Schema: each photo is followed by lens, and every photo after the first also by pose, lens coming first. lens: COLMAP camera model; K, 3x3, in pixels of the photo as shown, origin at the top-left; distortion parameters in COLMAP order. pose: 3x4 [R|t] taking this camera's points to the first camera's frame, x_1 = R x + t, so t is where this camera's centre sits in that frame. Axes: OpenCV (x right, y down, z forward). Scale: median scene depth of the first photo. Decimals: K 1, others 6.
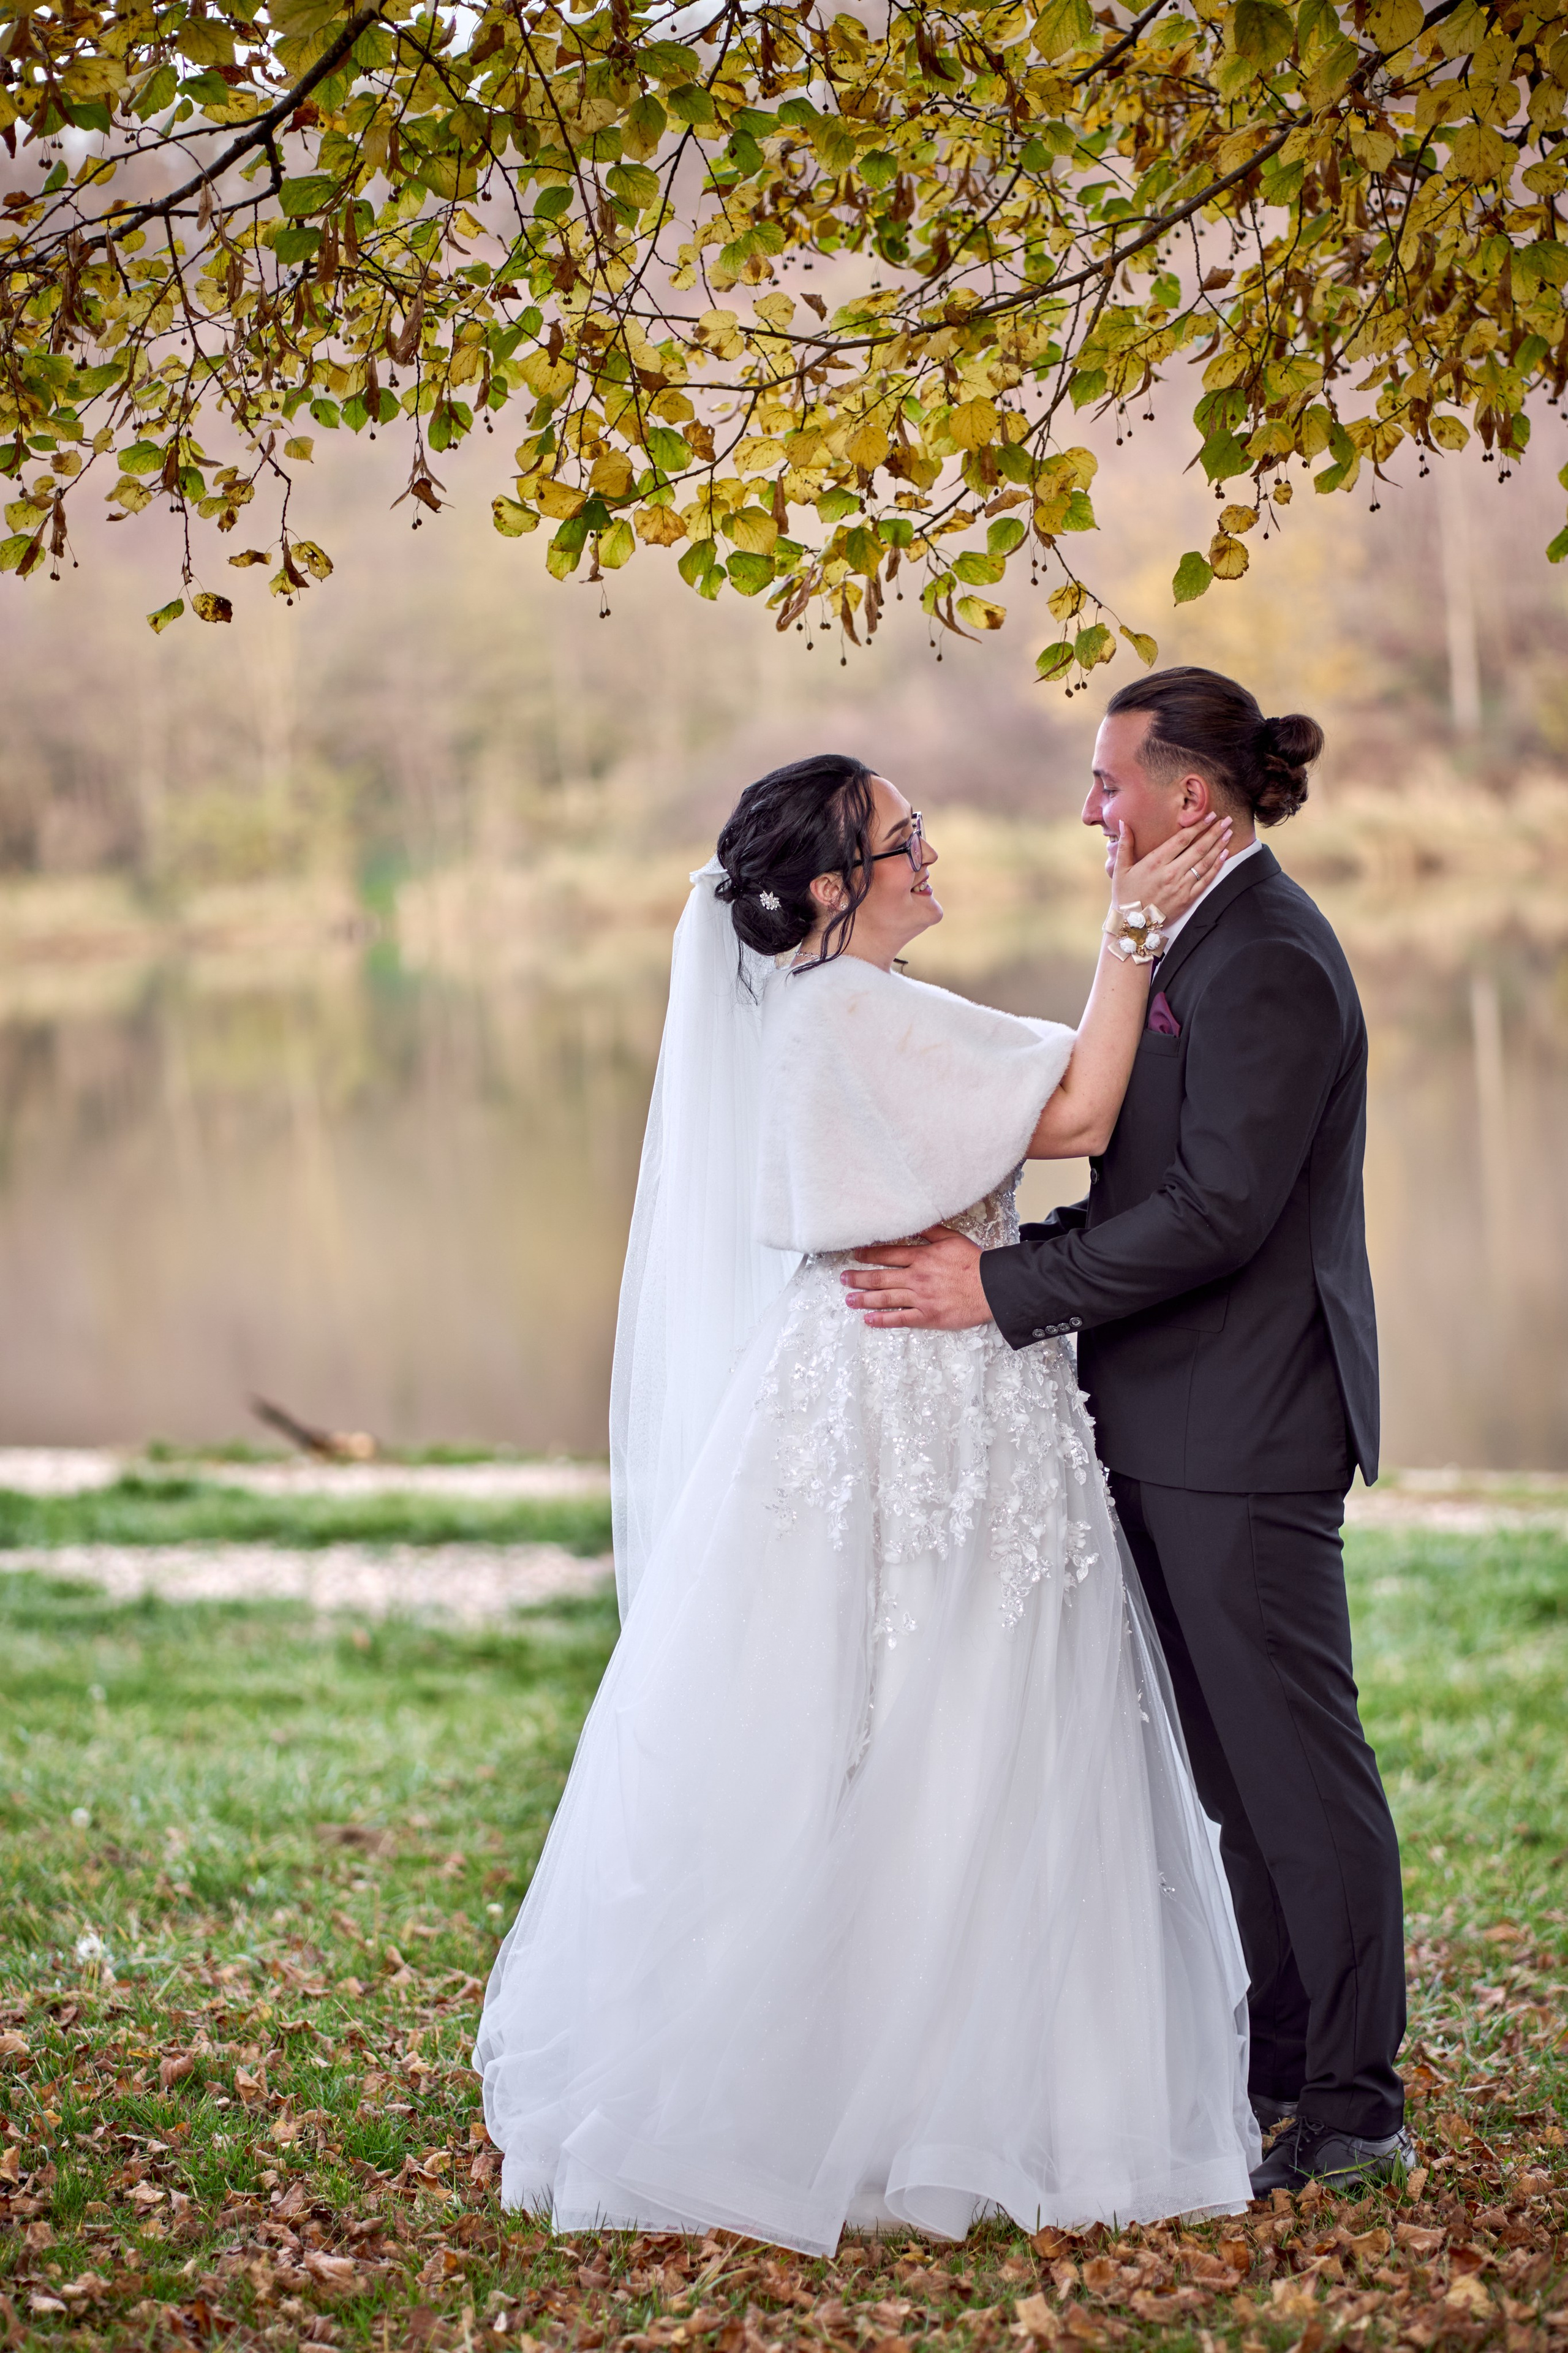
lens RADIAL K [[5793.5, 0, 787.8], [0, 5793.5, 1174.7], [0, 0, 1]] dist [0.081436, 0.000000]
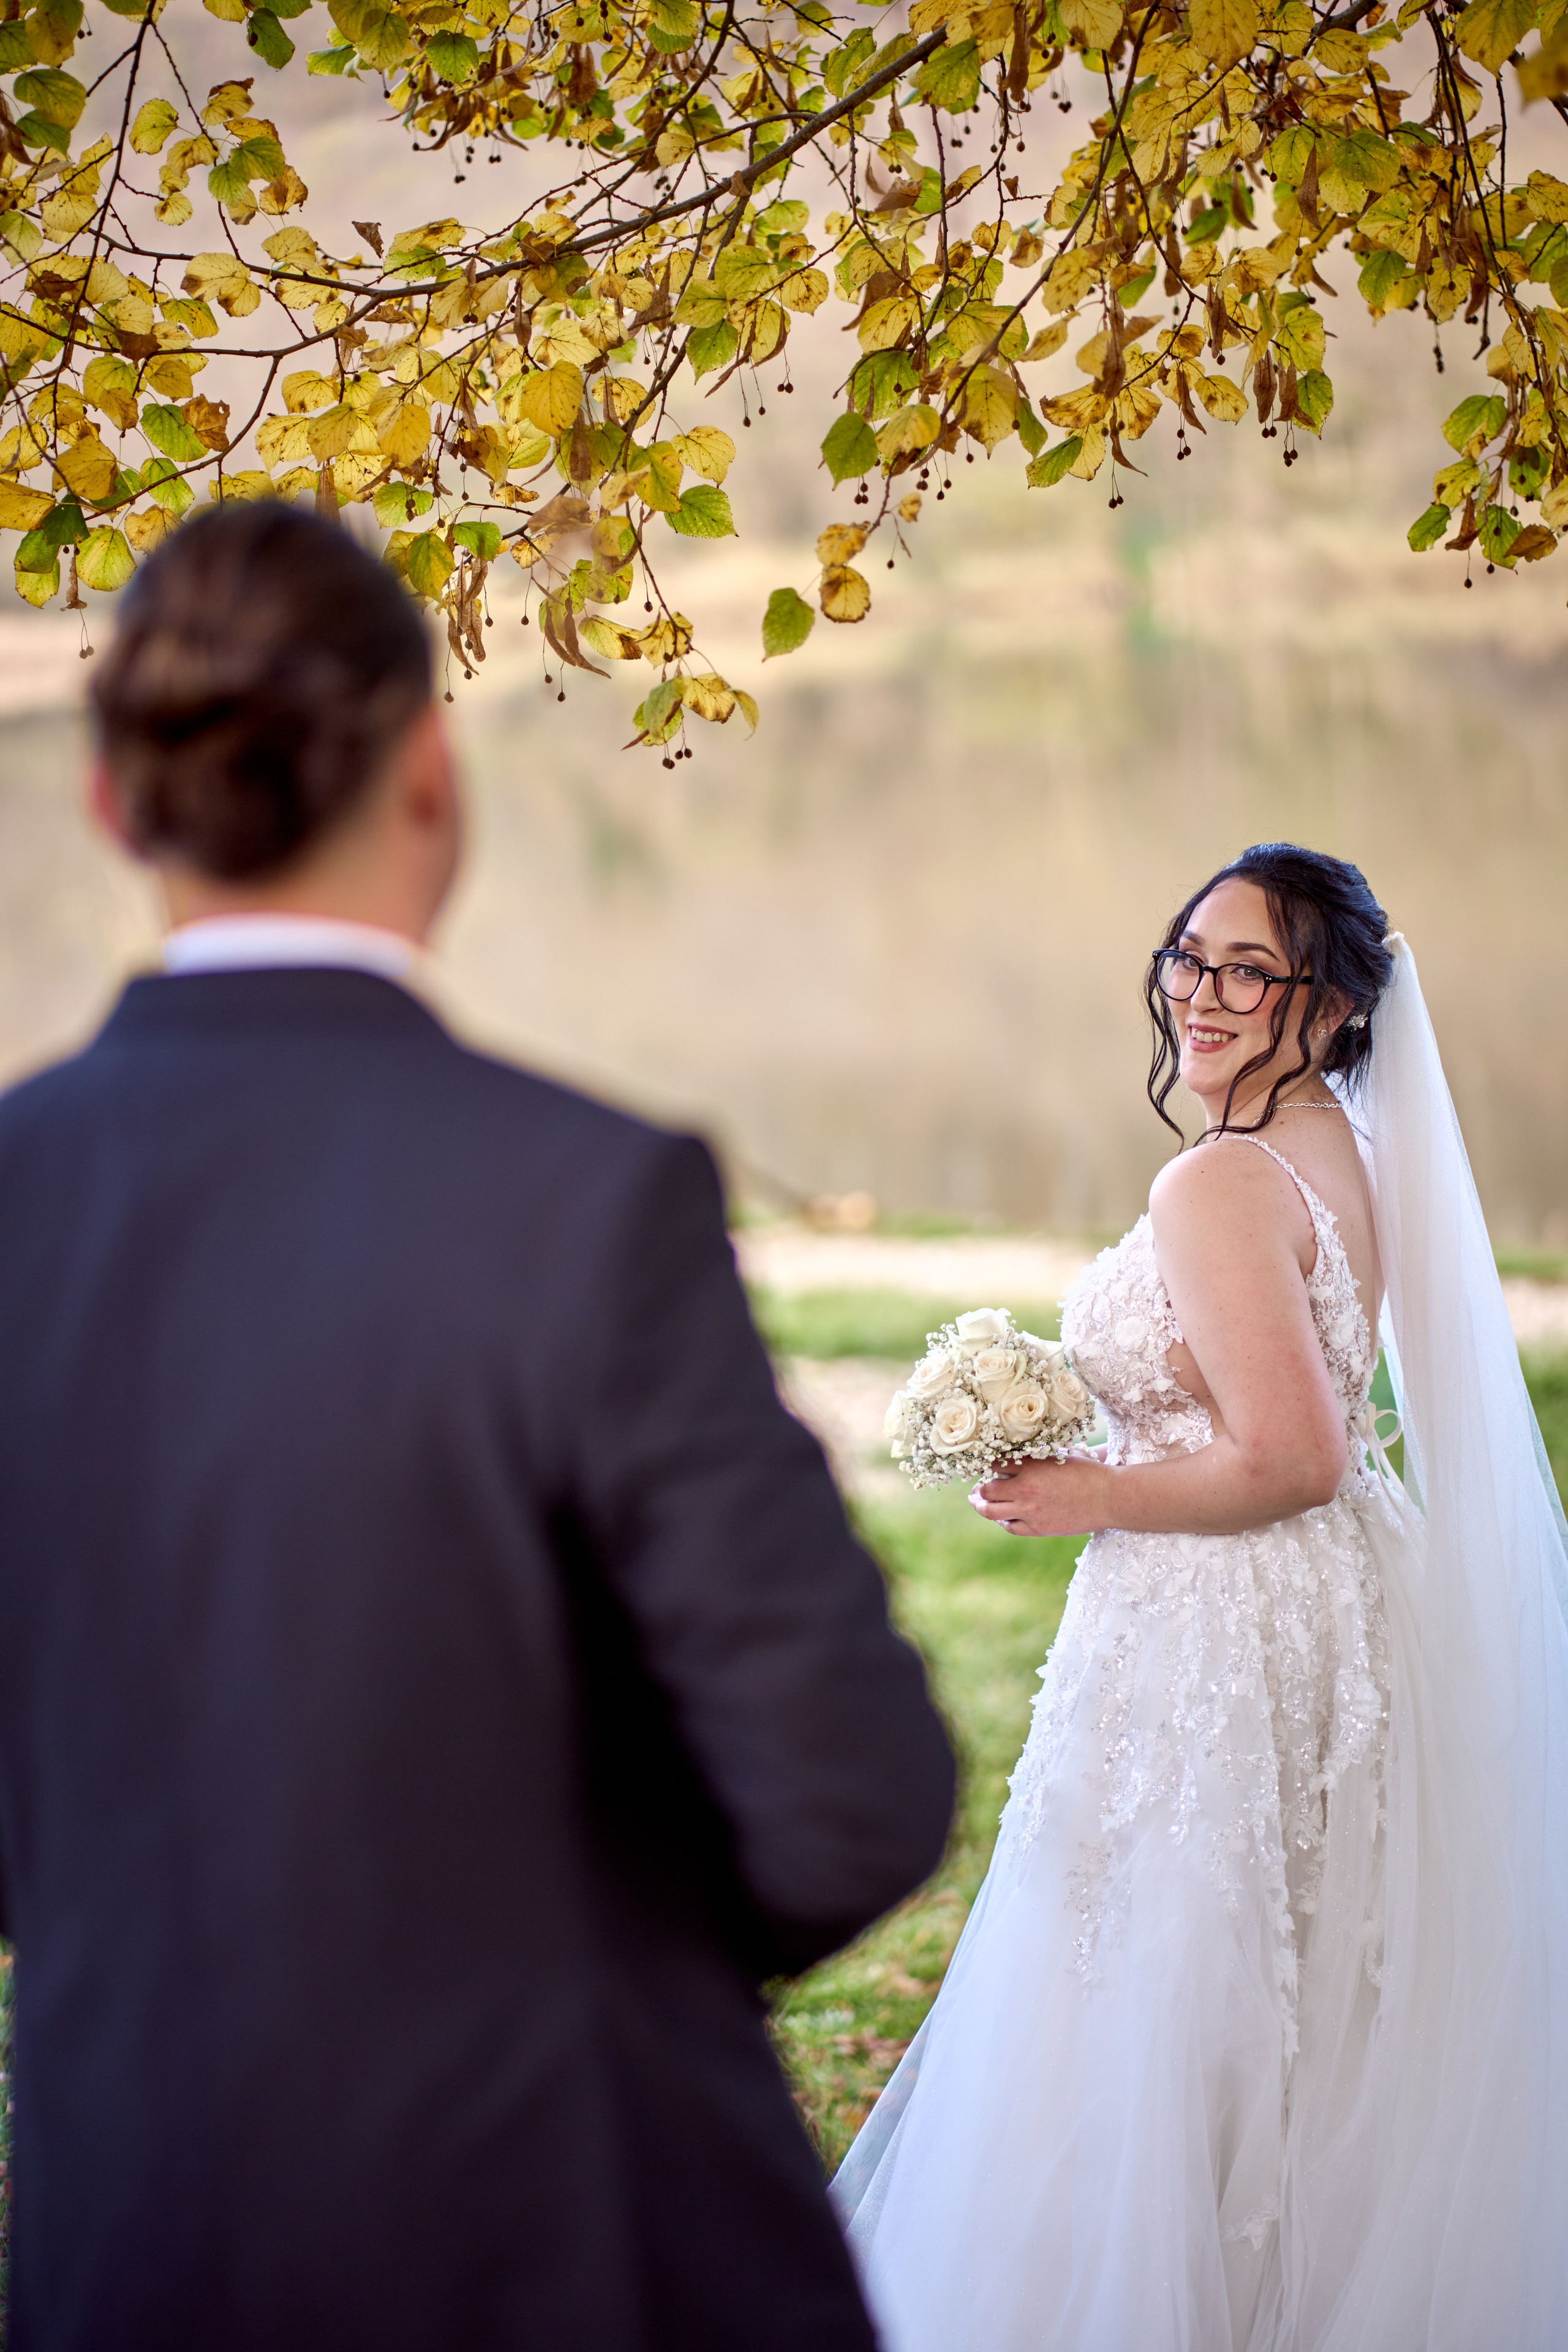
lens RADIAL K [[5223.4, 0, 780.1], [0, 5223.4, 1178.0], [0, 0, 1]] dist [-0.015870, 0.000000]
pose [[0.986641, 0.016357, -0.162087, 0.170210], [-0.003689, 0.996934, 0.078155, -0.081413], [0.162868, -0.076513, 0.983677, 0.332544]]
